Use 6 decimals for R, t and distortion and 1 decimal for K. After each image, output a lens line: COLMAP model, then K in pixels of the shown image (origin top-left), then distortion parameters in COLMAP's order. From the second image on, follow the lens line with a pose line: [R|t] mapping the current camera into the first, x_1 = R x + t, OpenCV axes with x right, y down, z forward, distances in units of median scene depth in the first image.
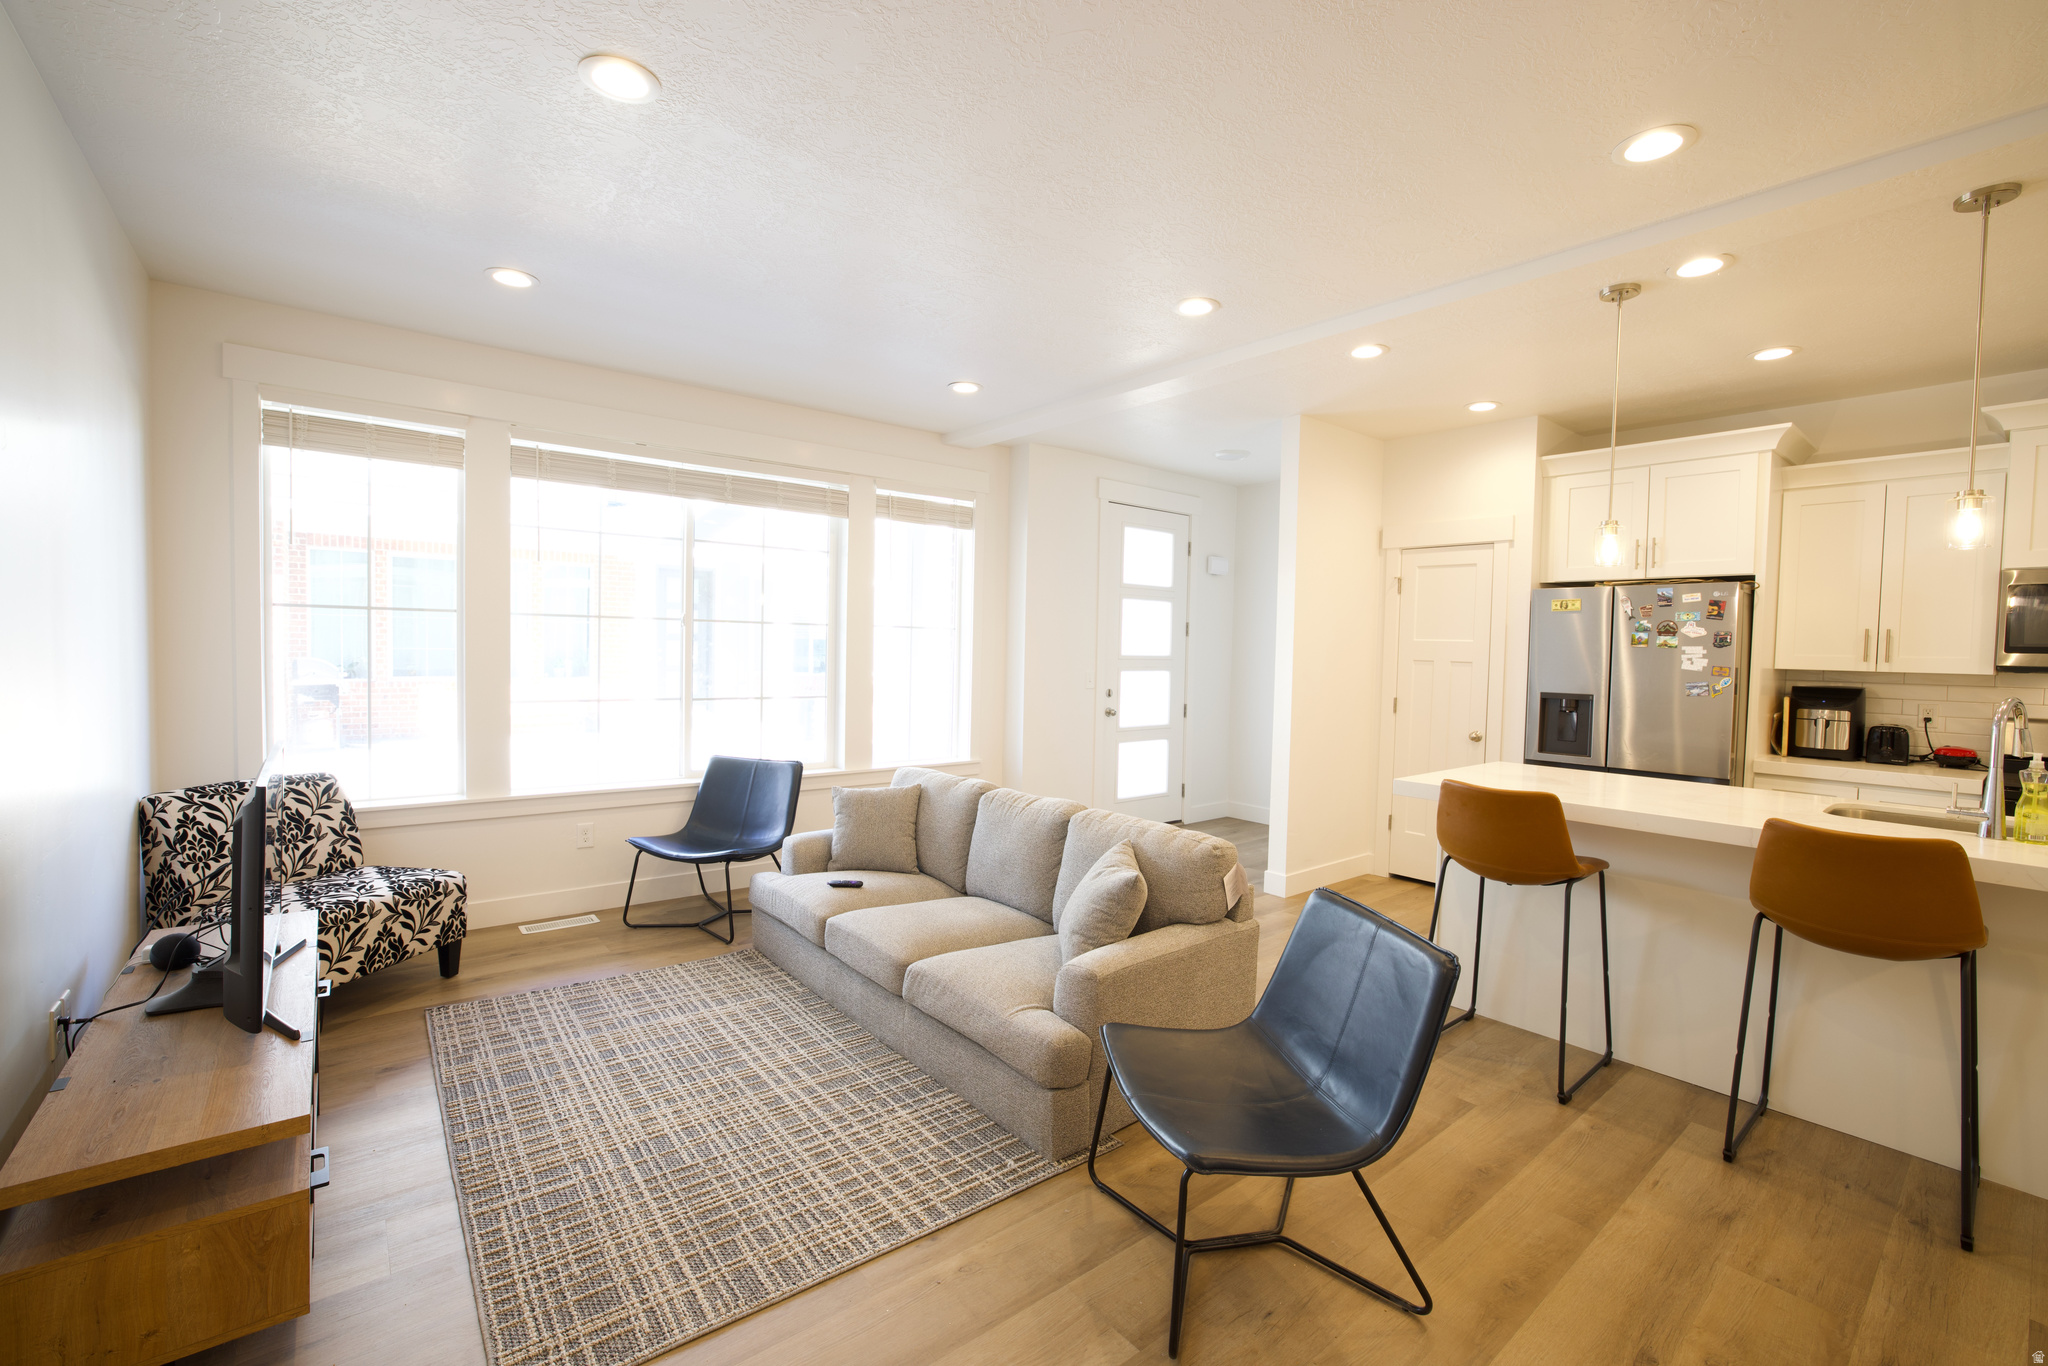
lens RADIAL K [[875.7, 0, 1030.0], [0, 875.7, 679.1], [0, 0, 1]] dist [-0.050665, 0.019149]
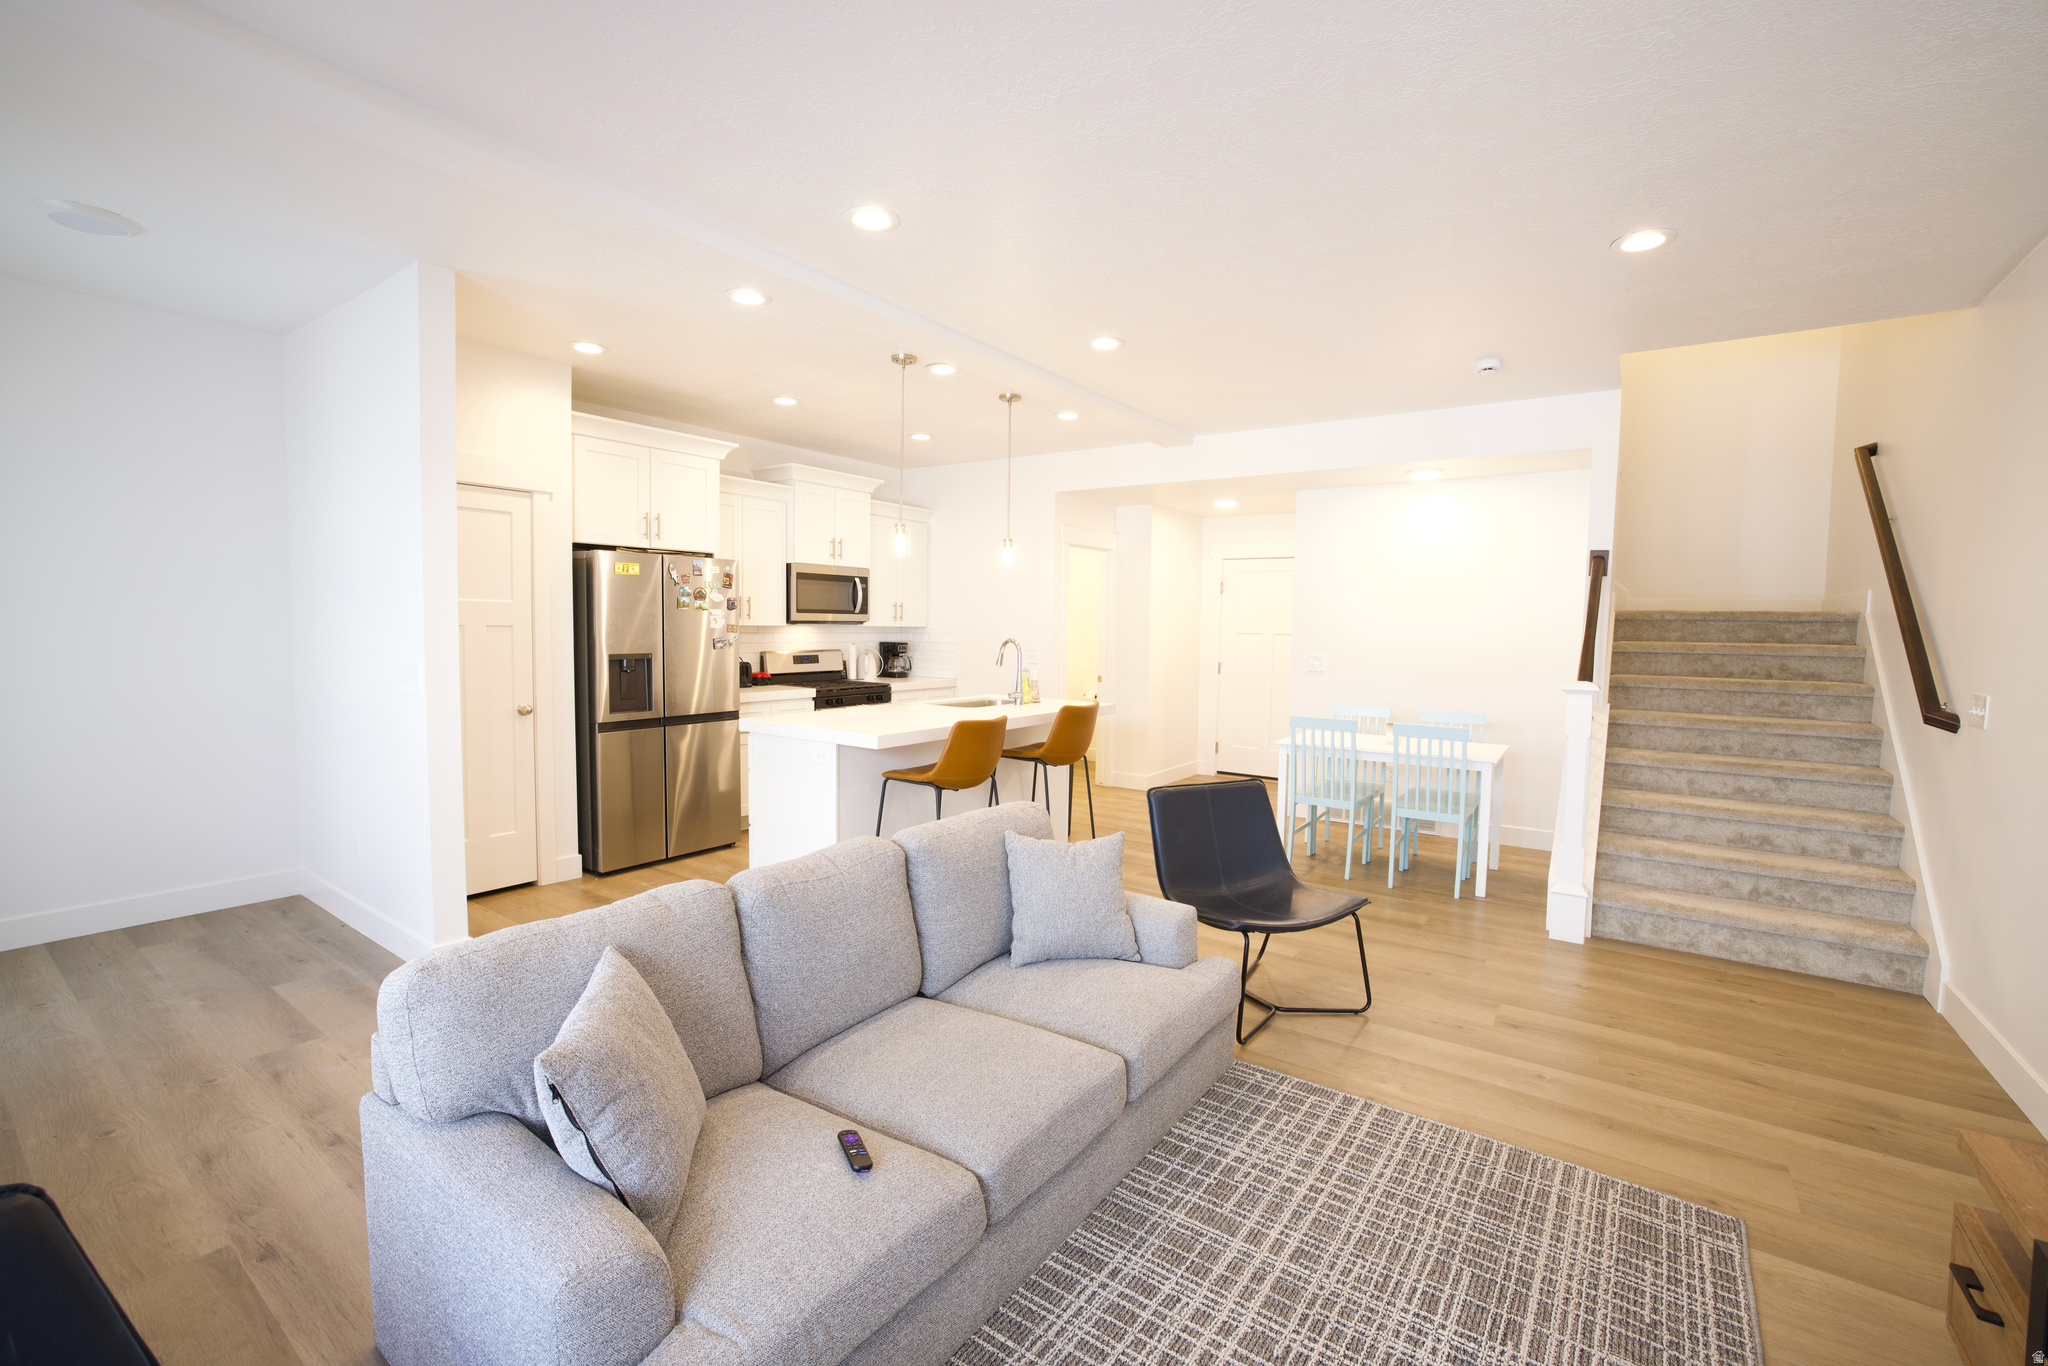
lens RADIAL K [[875.7, 0, 1030.0], [0, 875.7, 679.1], [0, 0, 1]] dist [-0.050665, 0.019149]
pose [[-0.267325, -0.085587, 0.959798, -0.639165], [0.015511, 0.995536, 0.093094, -0.053058], [-0.963482, 0.039774, -0.264804, 1.001012]]
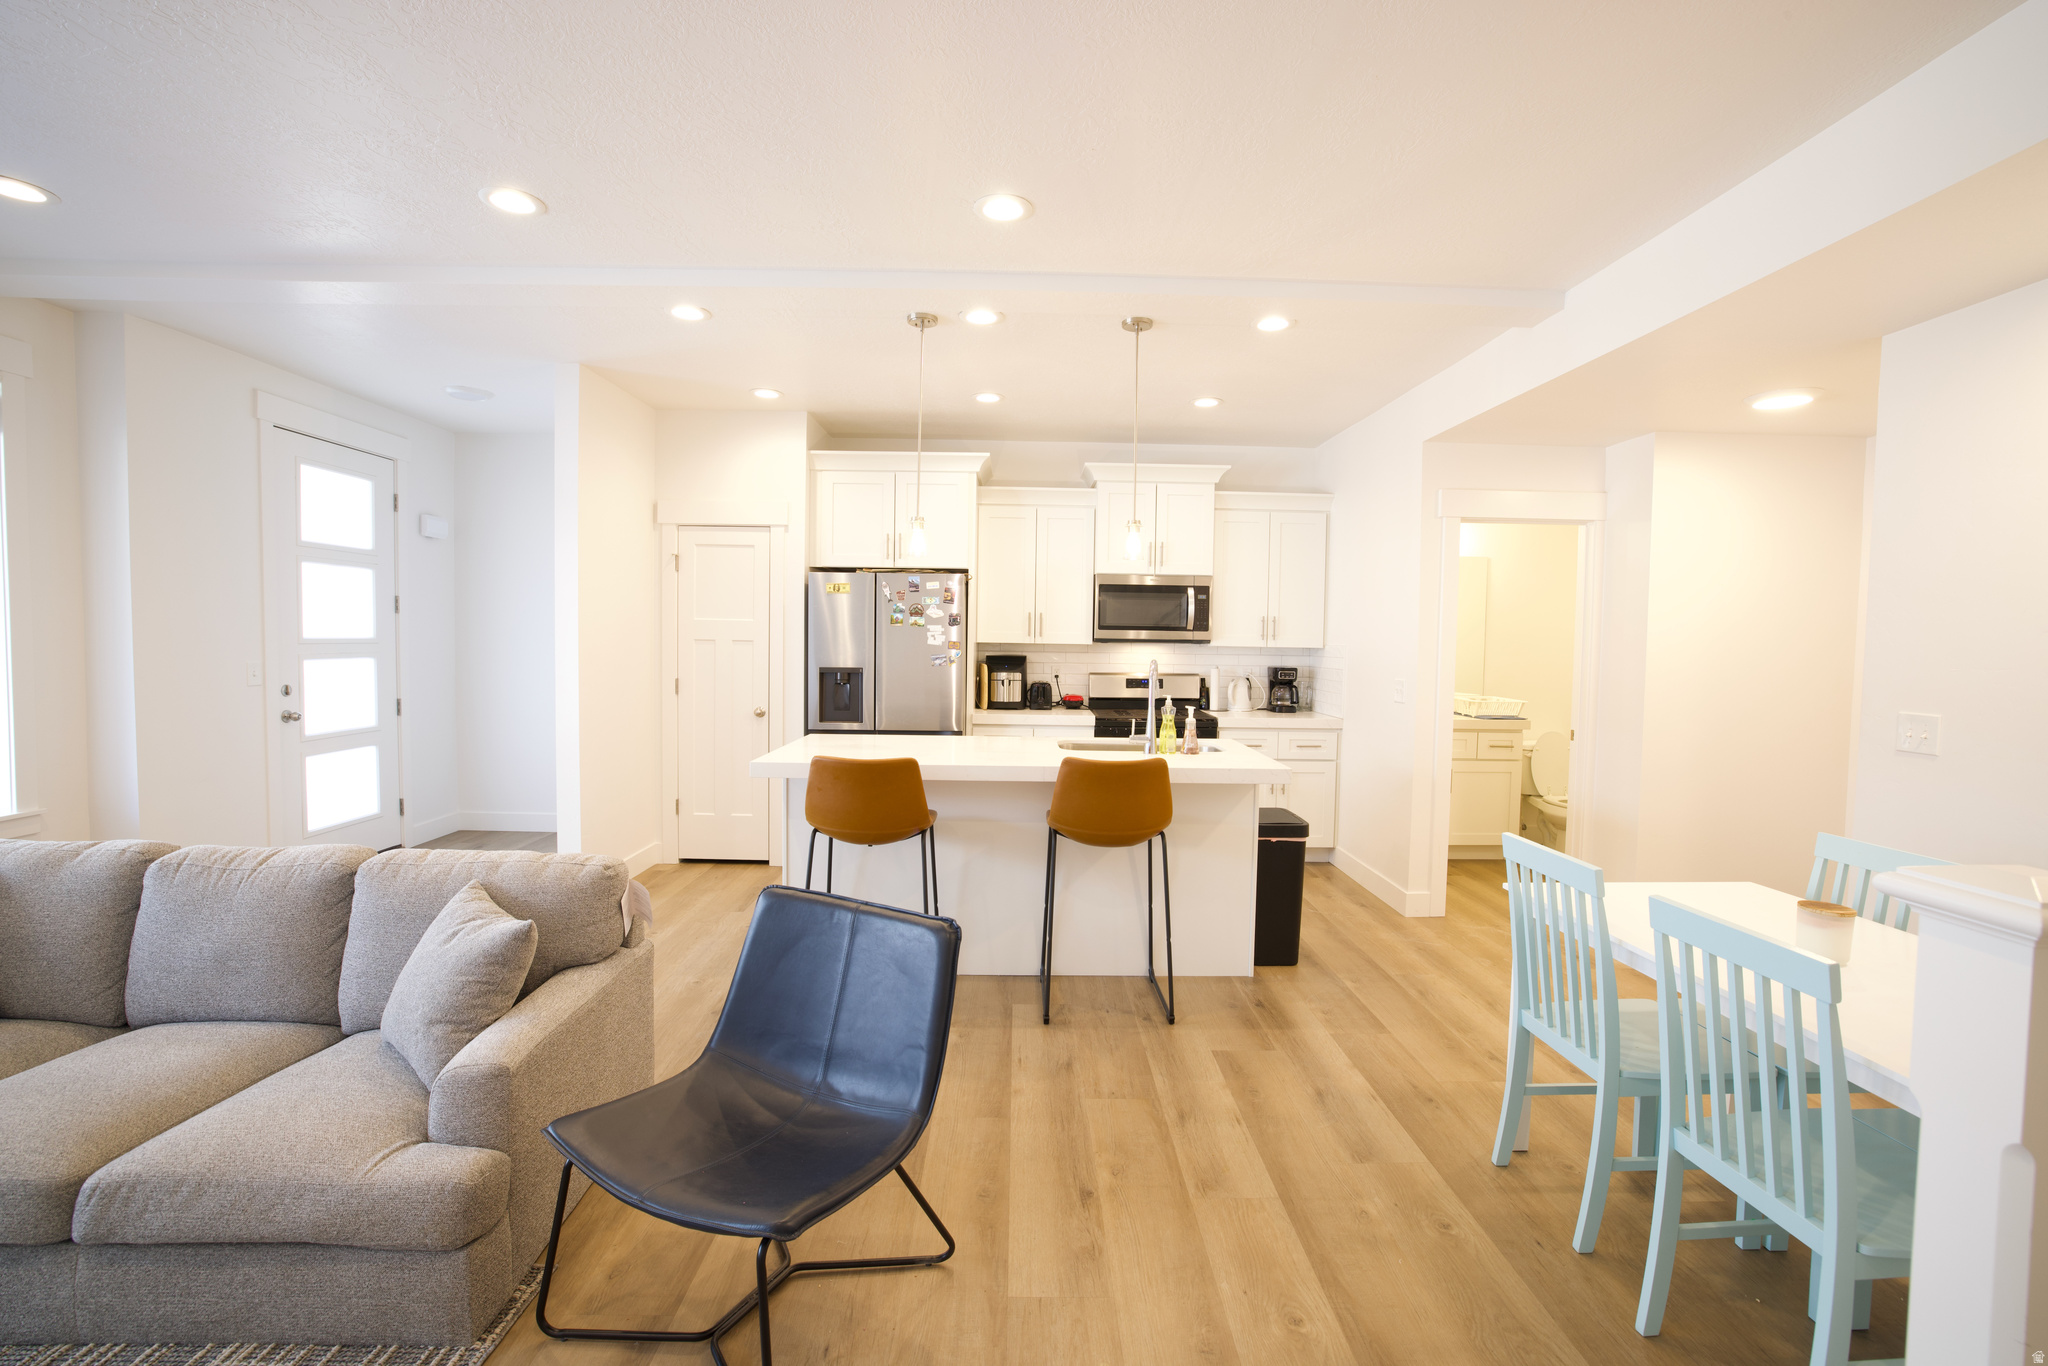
lens RADIAL K [[875.7, 0, 1030.0], [0, 875.7, 679.1], [0, 0, 1]] dist [-0.050665, 0.019149]
pose [[0.623744, -0.047317, 0.780195, -0.133854], [0.027234, 0.998876, 0.038807, -0.006924], [-0.781154, -0.002958, 0.624332, 0.124675]]
